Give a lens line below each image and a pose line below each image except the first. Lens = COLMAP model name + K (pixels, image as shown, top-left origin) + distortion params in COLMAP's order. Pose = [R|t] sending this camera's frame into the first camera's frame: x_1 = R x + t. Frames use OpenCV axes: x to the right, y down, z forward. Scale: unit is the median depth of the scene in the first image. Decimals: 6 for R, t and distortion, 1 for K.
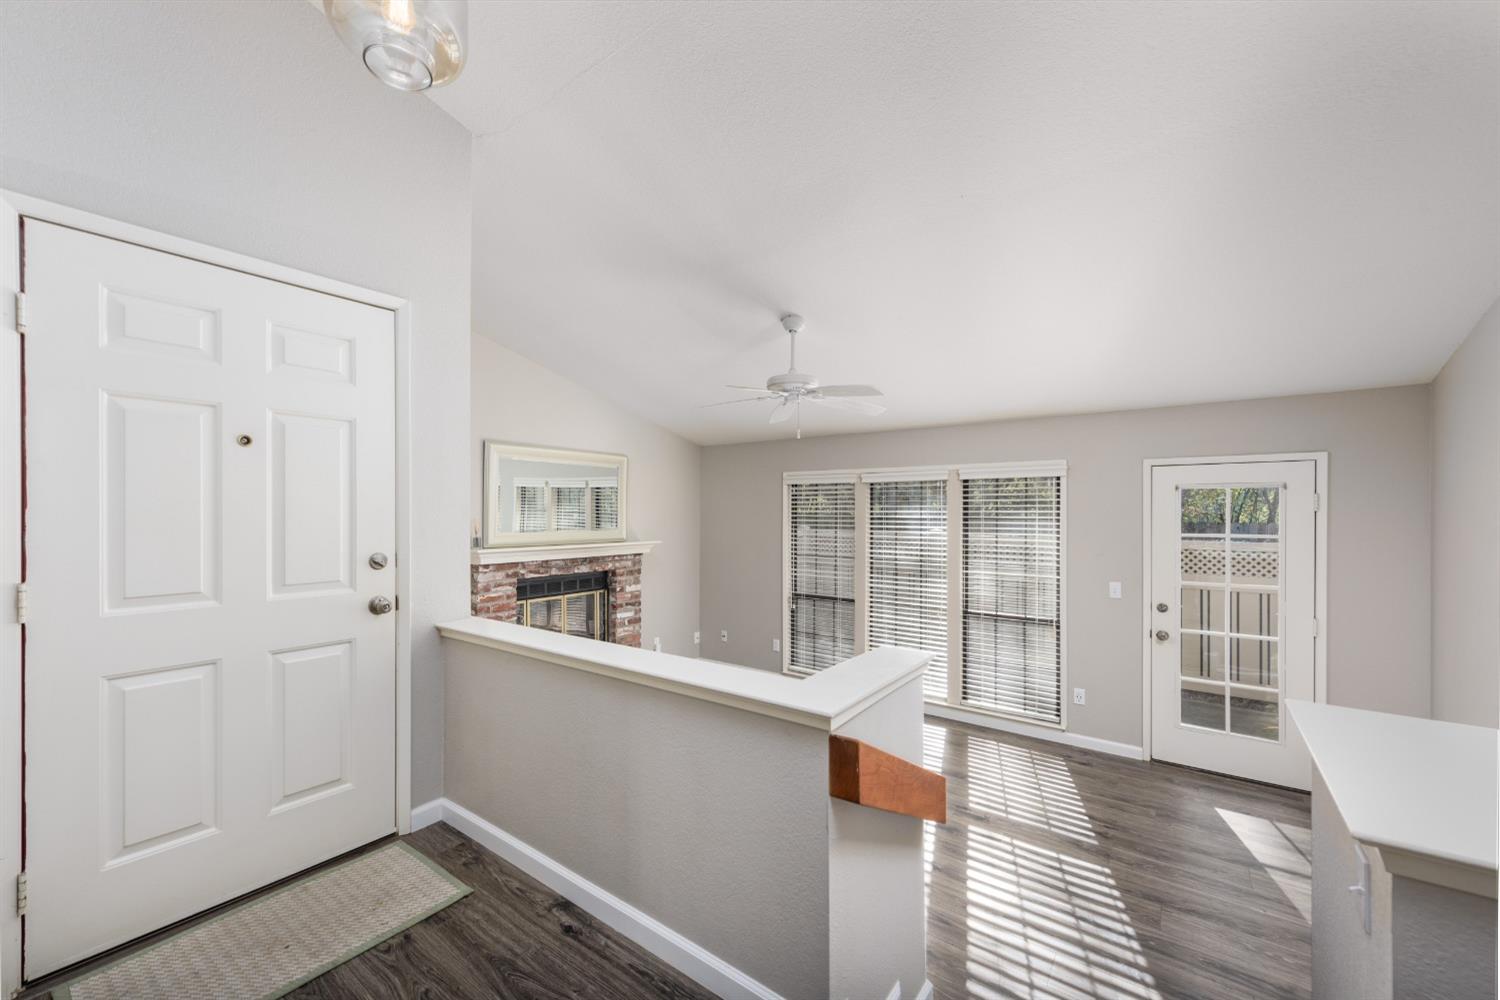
lens RADIAL K [[586.4, 0, 733.7], [0, 586.4, 535.2], [0, 0, 1]] dist [0.012303, -0.002019]
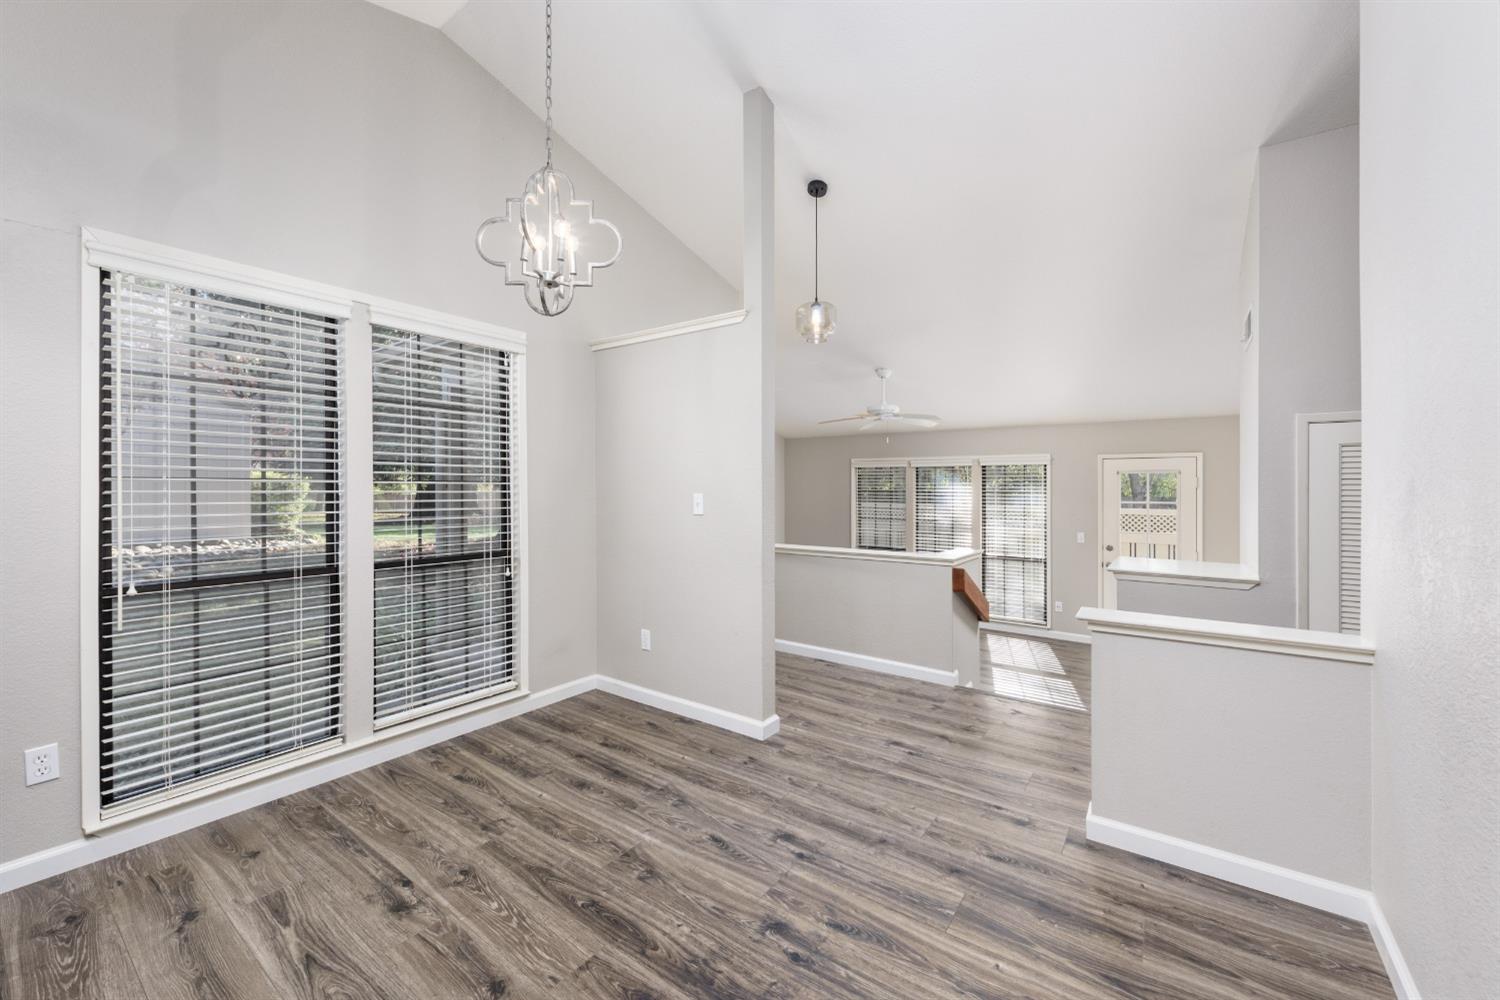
lens RADIAL K [[586.4, 0, 745.6], [0, 586.4, 507.1], [0, 0, 1]] dist [0.012303, -0.002019]
pose [[0.999893, 0.001258, 0.014600, -0.240706], [-0.001163, 0.999978, -0.006482, 0.020690], [-0.014607, 0.006464, 0.999872, -0.497574]]
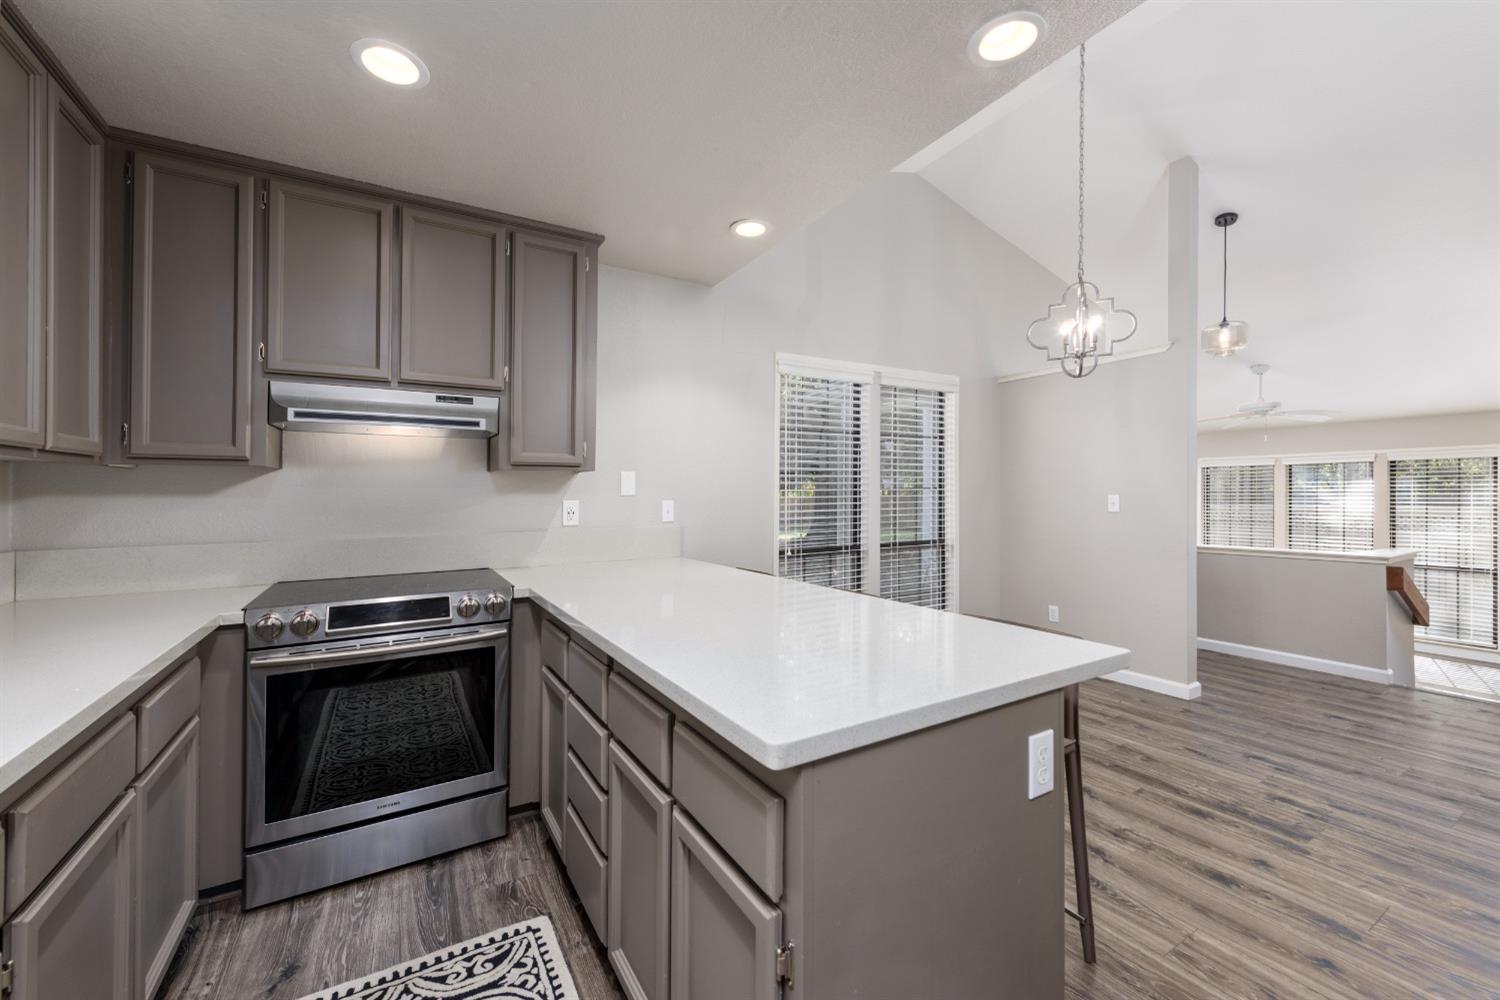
lens RADIAL K [[586.4, 0, 748.1], [0, 586.4, 512.4], [0, 0, 1]] dist [0.012303, -0.002019]
pose [[0.925300, 0.002264, -0.379229, -0.437155], [-0.003956, 0.999985, -0.003682, 0.029510], [0.379215, 0.004907, 0.925295, -0.769404]]
